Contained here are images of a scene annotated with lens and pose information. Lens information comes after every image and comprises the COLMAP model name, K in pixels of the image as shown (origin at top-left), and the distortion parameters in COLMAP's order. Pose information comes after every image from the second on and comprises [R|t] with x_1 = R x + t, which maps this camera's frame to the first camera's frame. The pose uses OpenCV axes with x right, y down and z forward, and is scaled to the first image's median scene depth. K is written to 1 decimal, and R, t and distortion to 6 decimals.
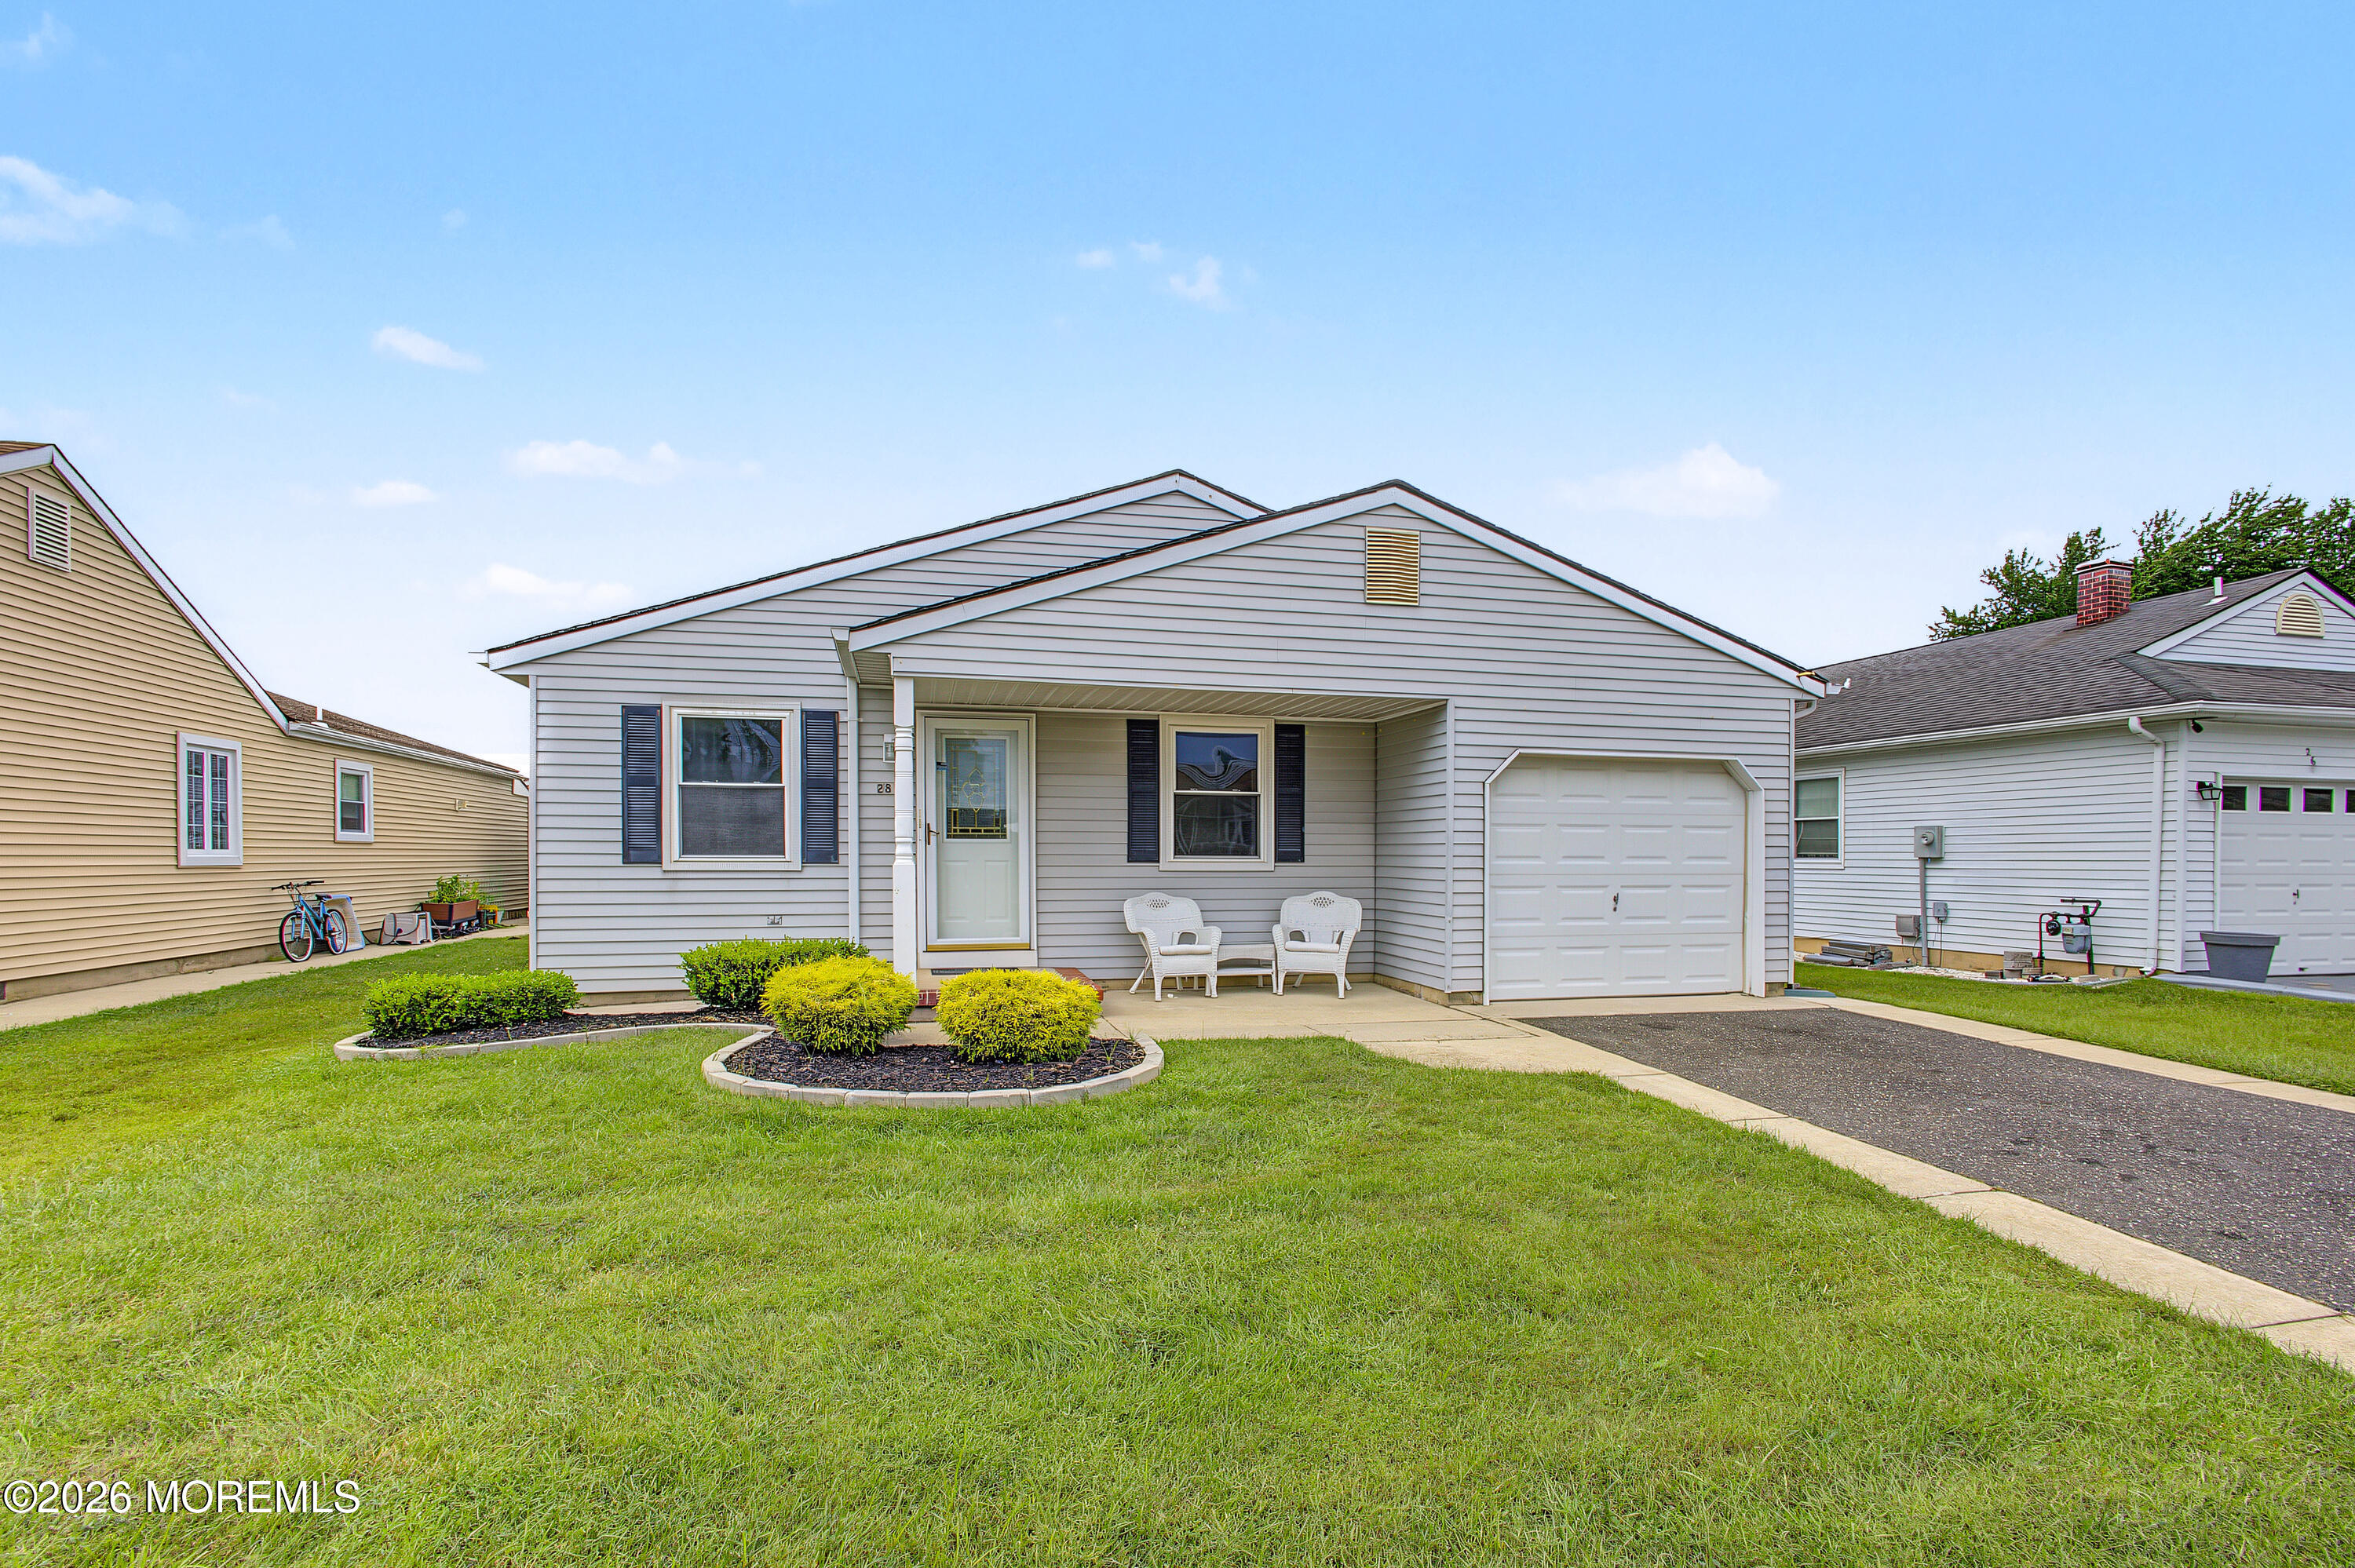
lens RADIAL K [[1116.1, 0, 1177.3], [0, 1116.1, 867.9], [0, 0, 1]] dist [-0.000767, -0.000038]
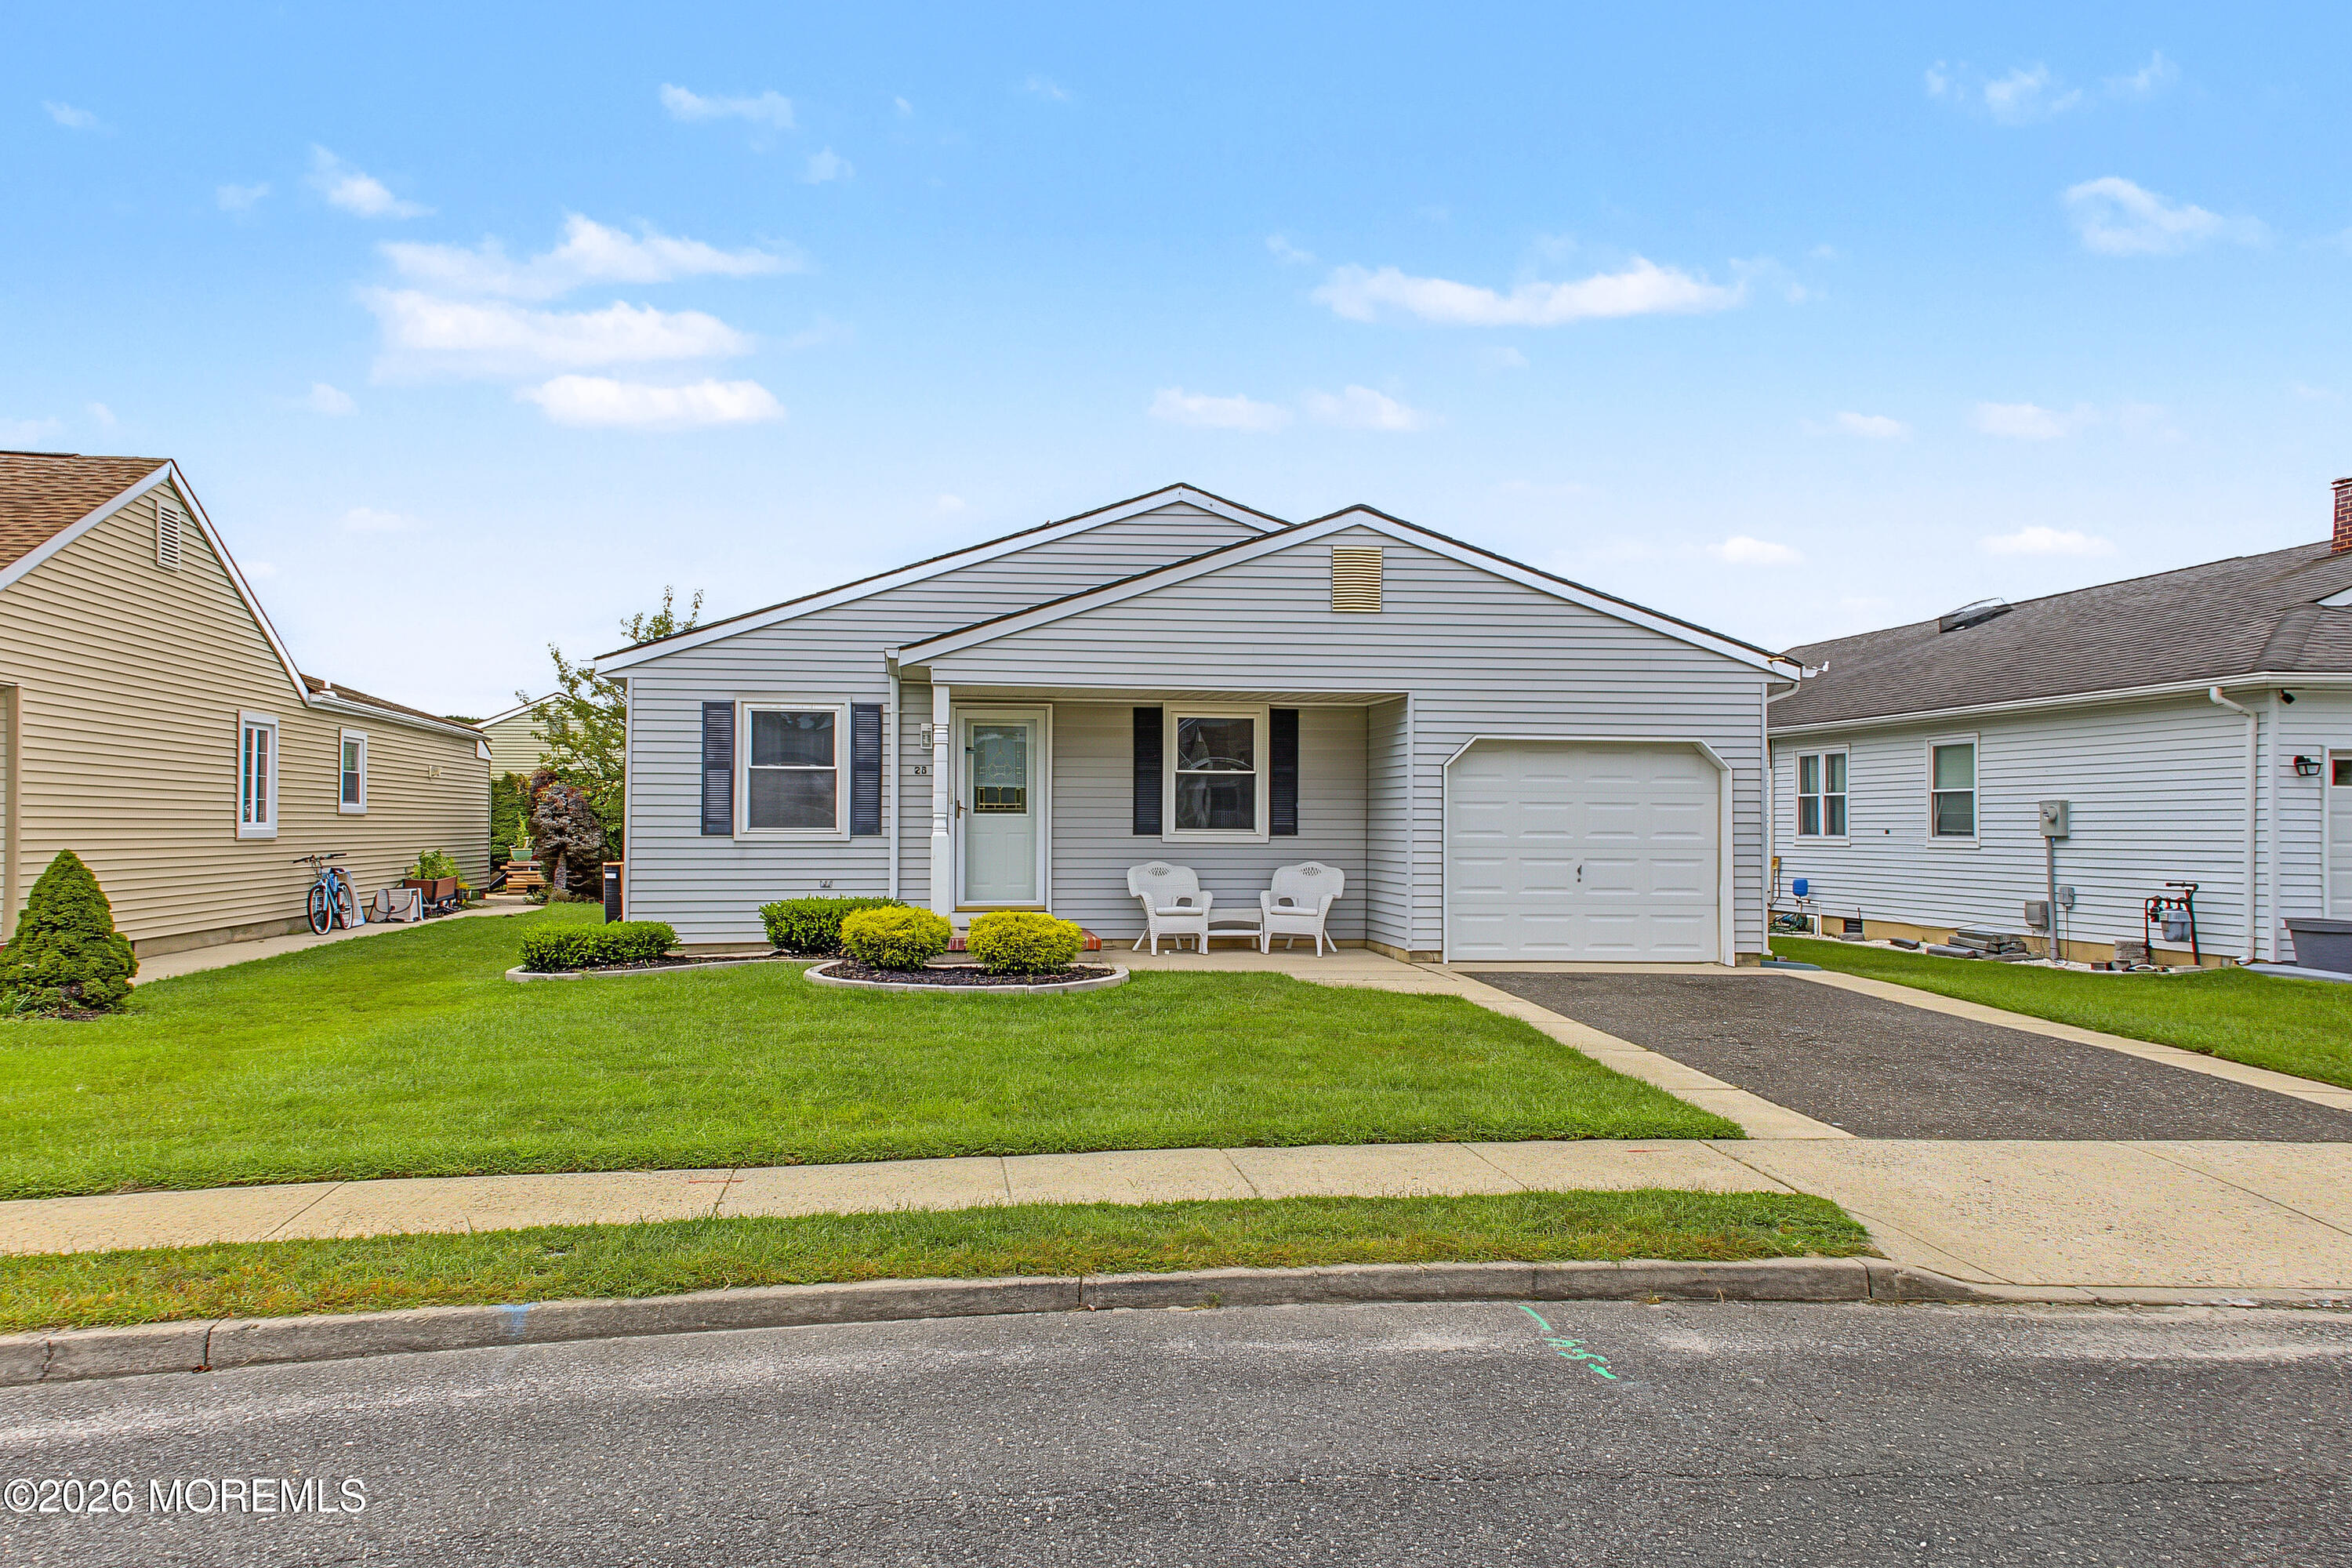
lens RADIAL K [[1665.9, 0, 1176.0], [0, 1665.9, 784.0], [0, 0, 1]] dist [0.217354, -0.000636]
pose [[0.996732, 0.001025, -0.080775, 0.134720], [-0.004040, 0.999301, -0.037169, 0.006236], [0.080680, 0.037374, 0.996039, -0.673754]]
